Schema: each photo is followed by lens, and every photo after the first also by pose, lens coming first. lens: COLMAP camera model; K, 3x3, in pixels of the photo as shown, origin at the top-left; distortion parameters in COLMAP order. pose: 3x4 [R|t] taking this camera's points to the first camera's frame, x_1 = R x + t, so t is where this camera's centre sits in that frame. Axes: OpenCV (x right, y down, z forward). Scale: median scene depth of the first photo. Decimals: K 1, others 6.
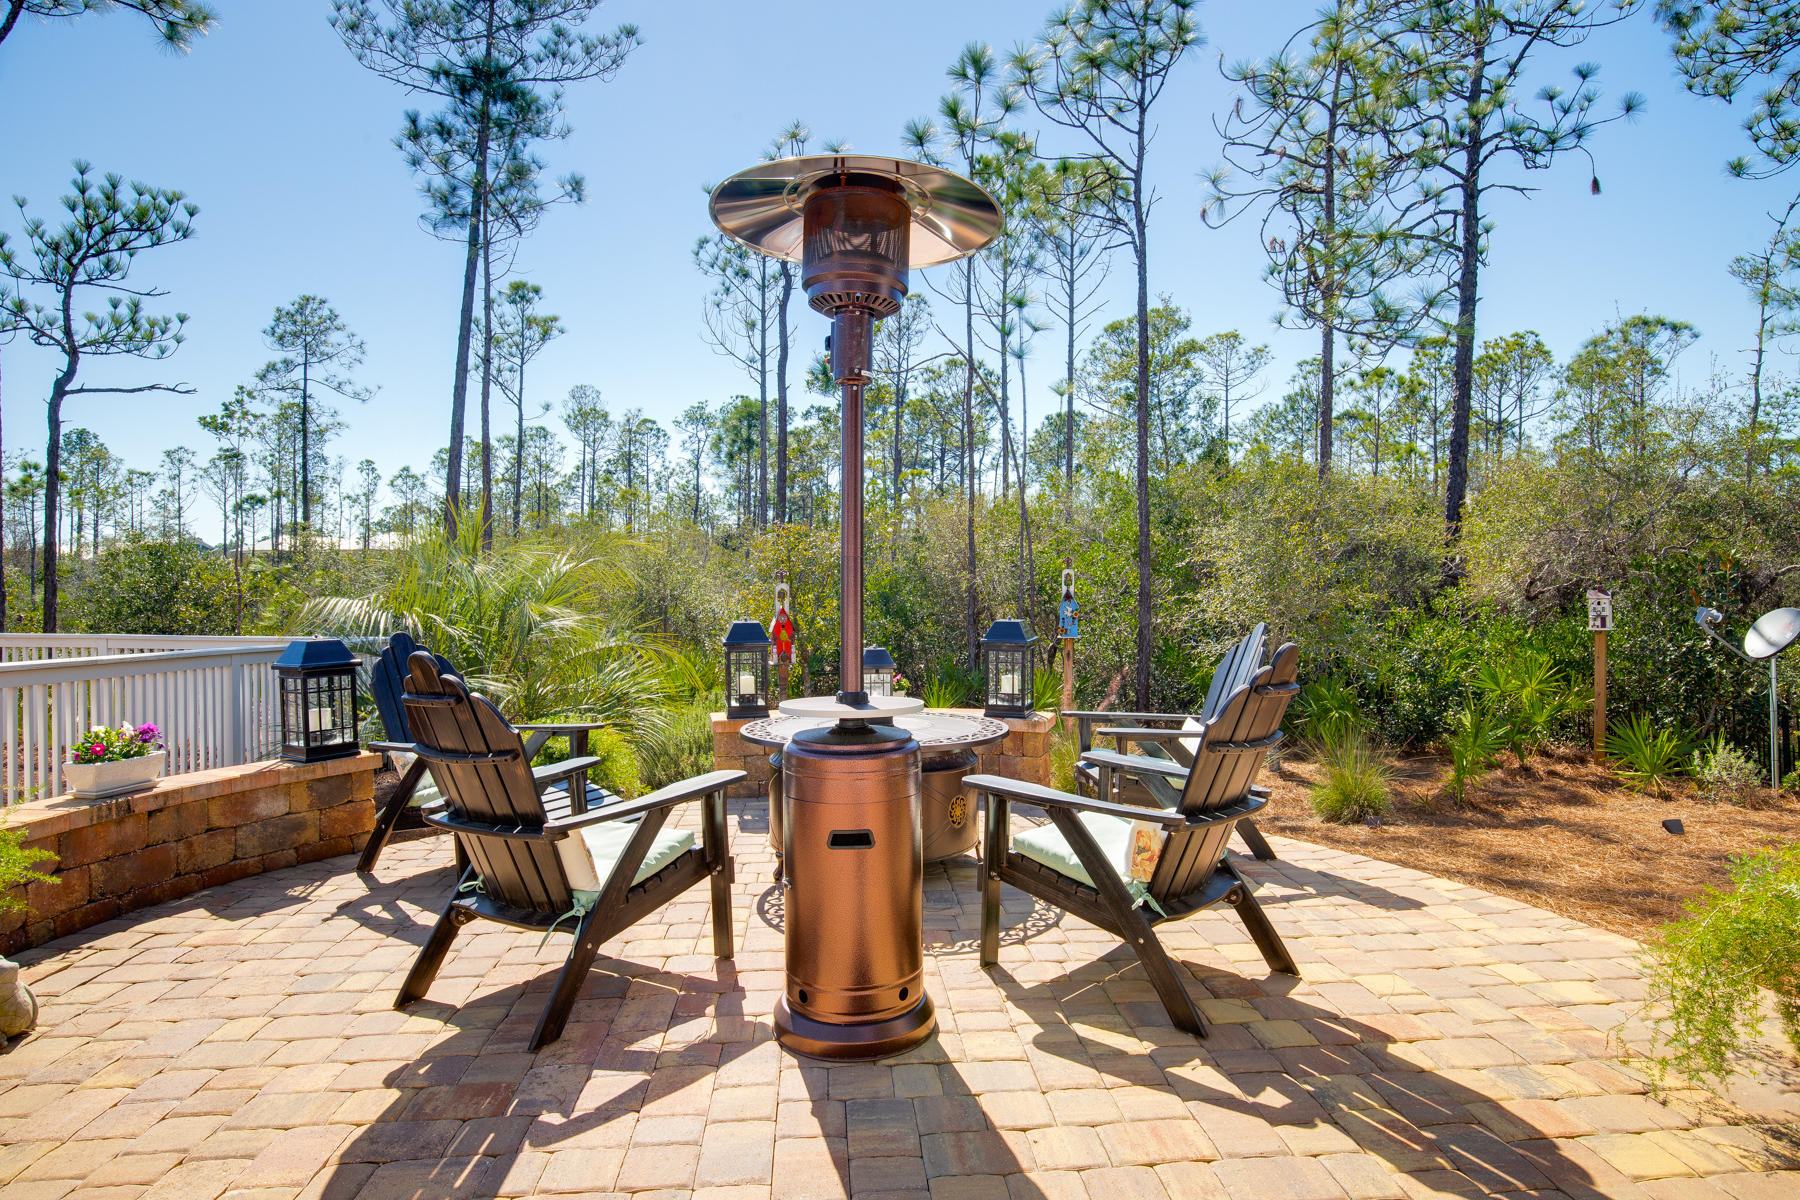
lens RADIAL K [[988.3, 0, 915.6], [0, 988.3, 592.8], [0, 0, 1]] dist [-0.008242, 0.006610]
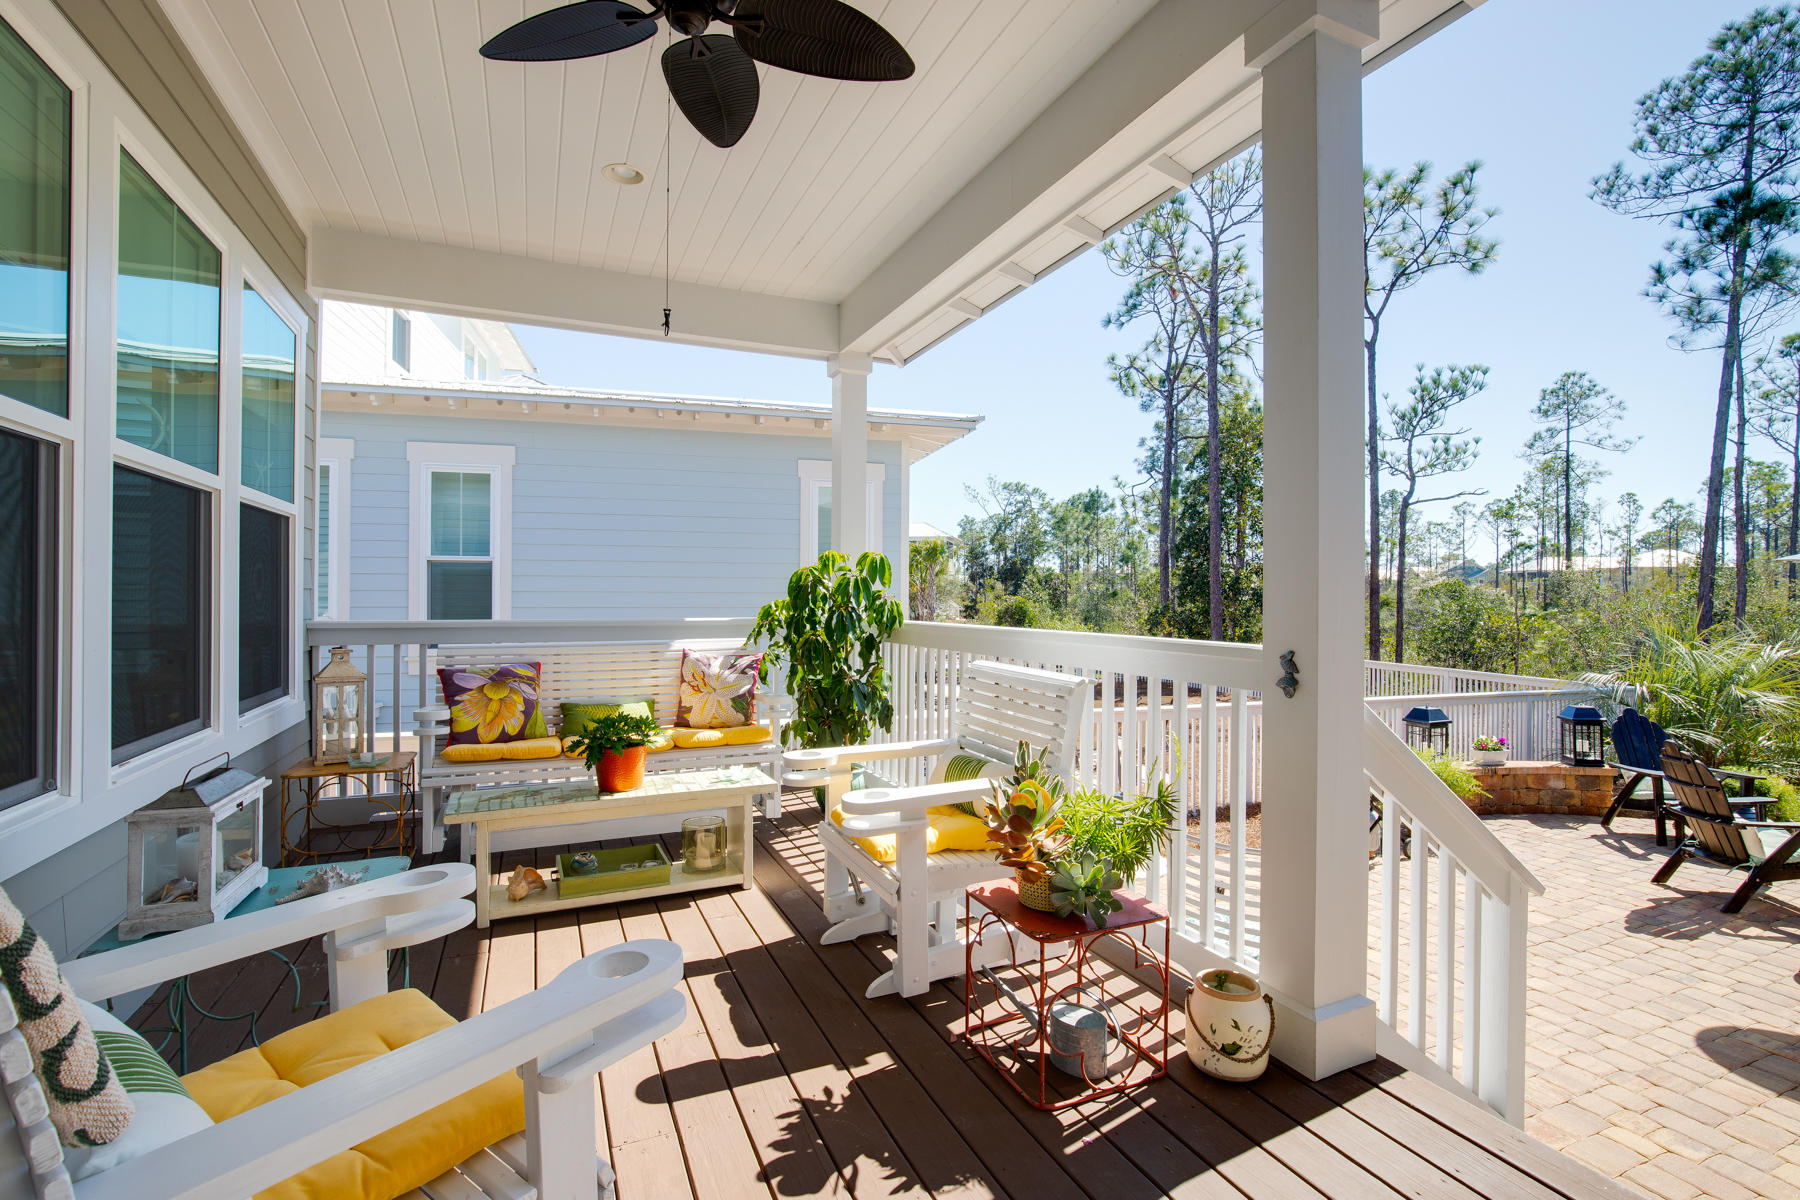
lens RADIAL K [[797.1, 0, 902.3], [0, 797.1, 595.2], [0, 0, 1]] dist [-0.020510, 0.002401]
pose [[0.310375, -0.002826, -0.950610, 0.114546], [-0.009413, 0.999937, -0.006046, -0.036565], [0.950568, 0.010825, 0.310329, -0.191698]]
